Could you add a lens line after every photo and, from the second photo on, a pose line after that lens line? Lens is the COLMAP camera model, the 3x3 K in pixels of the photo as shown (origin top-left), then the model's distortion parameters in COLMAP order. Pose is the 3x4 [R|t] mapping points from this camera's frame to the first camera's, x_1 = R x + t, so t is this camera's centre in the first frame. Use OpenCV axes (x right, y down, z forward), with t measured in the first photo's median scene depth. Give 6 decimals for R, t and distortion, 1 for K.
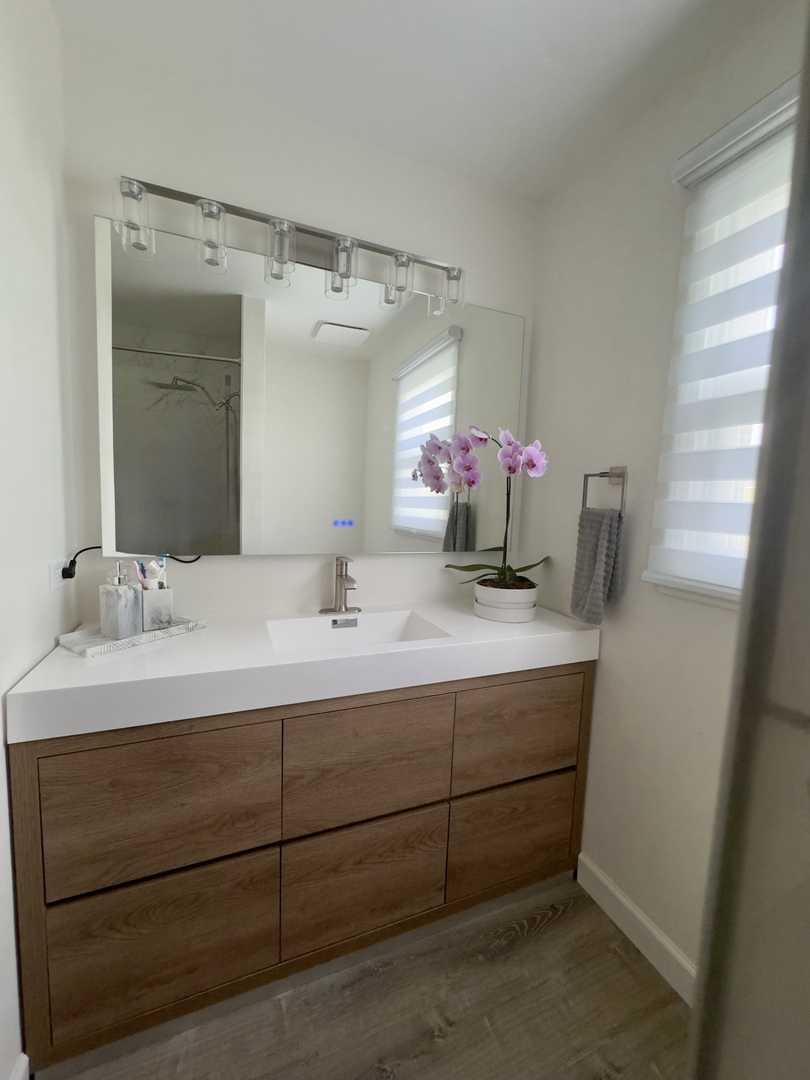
lens RADIAL K [[432.2, 0, 402.9], [0, 432.2, 537.6], [0, 0, 1]] dist [-0.006174, -0.000022]
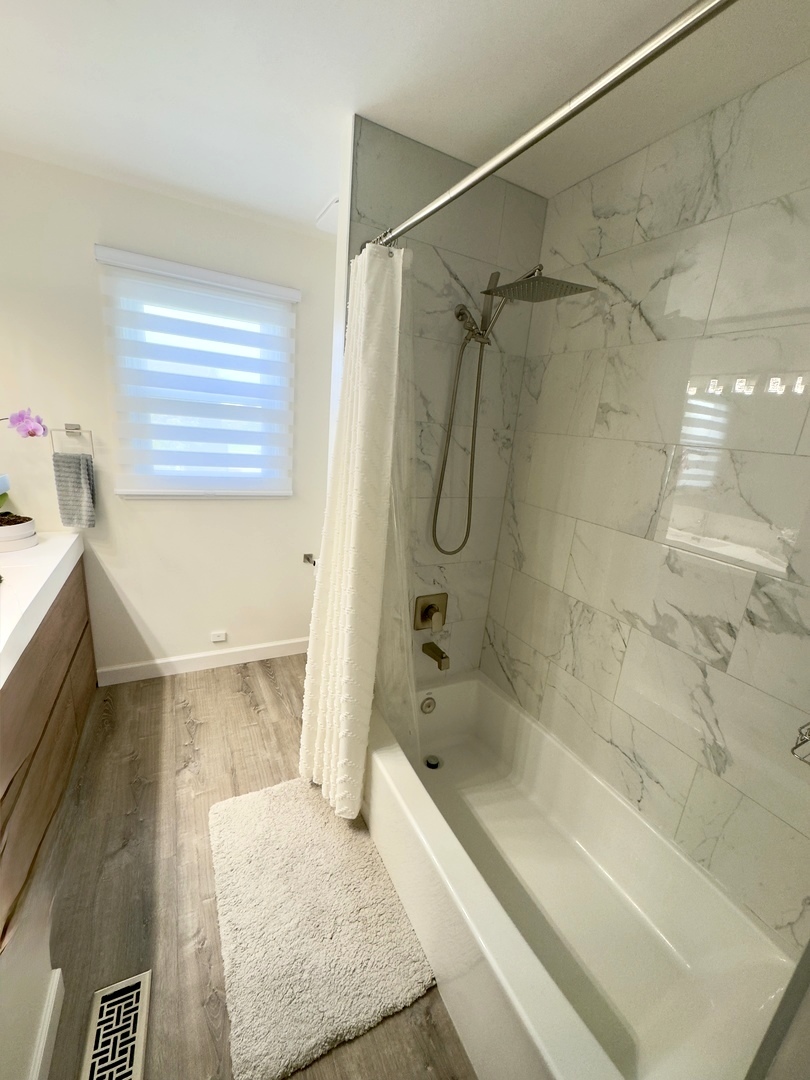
lens RADIAL K [[432.2, 0, 403.3], [0, 432.2, 536.7], [0, 0, 1]] dist [-0.006174, -0.000022]
pose [[-0.077588, -0.300120, 0.950741, -1.151134], [0.001281, 0.953585, 0.301123, -0.241762], [-0.996985, 0.024581, -0.073602, -0.034219]]
